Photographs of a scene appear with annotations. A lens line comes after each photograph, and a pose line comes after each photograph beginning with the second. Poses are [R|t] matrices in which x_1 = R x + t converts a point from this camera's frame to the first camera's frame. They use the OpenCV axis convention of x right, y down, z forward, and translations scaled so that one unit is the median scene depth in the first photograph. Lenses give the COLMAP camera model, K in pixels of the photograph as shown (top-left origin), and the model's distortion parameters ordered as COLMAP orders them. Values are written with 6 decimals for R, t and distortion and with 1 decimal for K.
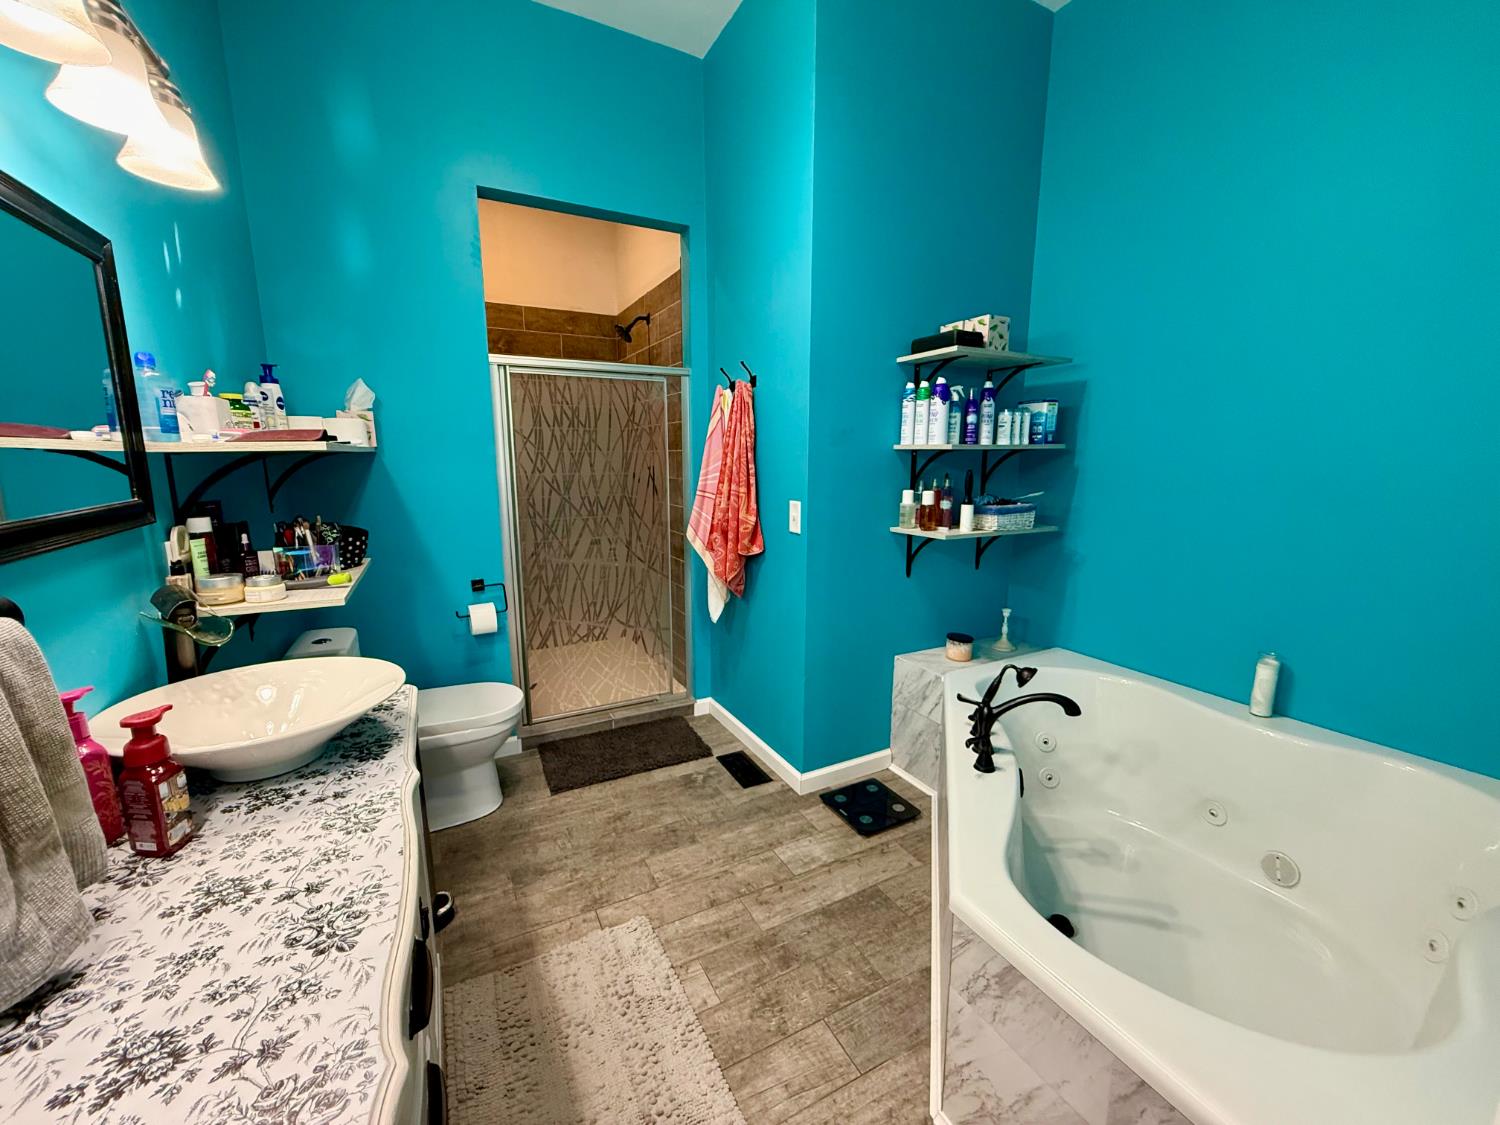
lens RADIAL K [[595.1, 0, 748.1], [0, 595.1, 561.3], [0, 0, 1]] dist [0.001762, -0.000465]
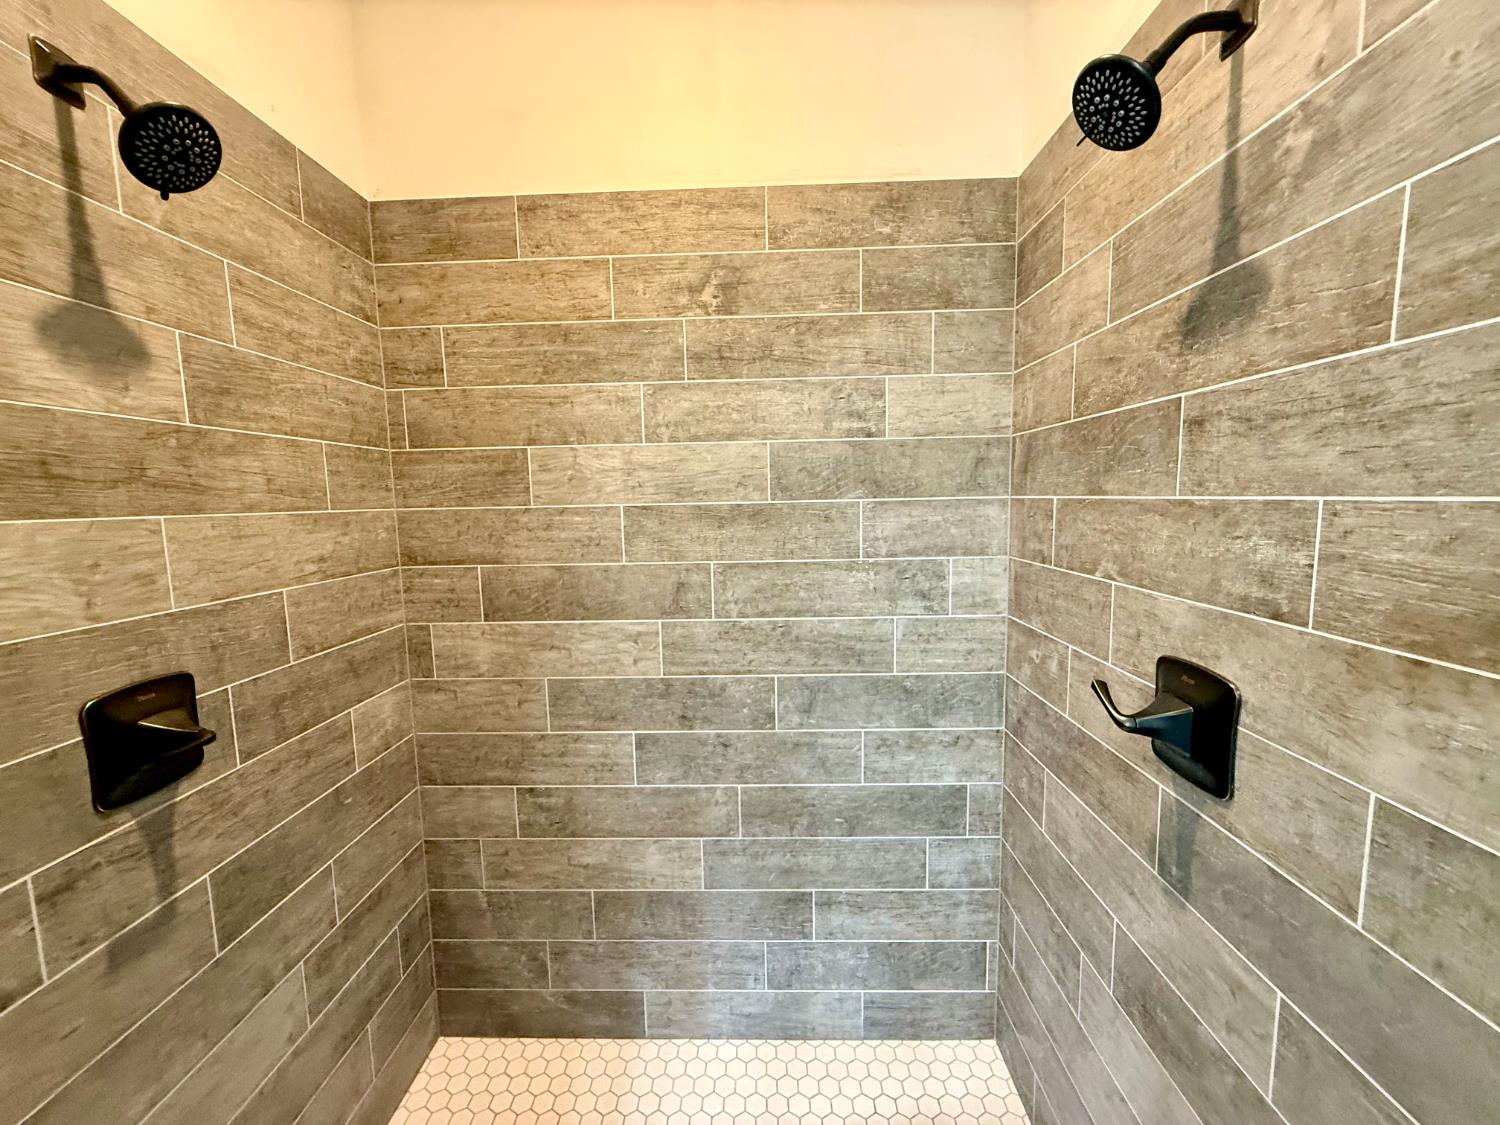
lens RADIAL K [[595.1, 0, 748.1], [0, 595.1, 561.7], [0, 0, 1]] dist [0.001762, -0.000465]
pose [[0.873774, 0.031592, -0.485306, -0.511236], [-0.061684, 0.997028, -0.046156, -0.449834], [0.482405, 0.070265, 0.873125, 1.765220]]
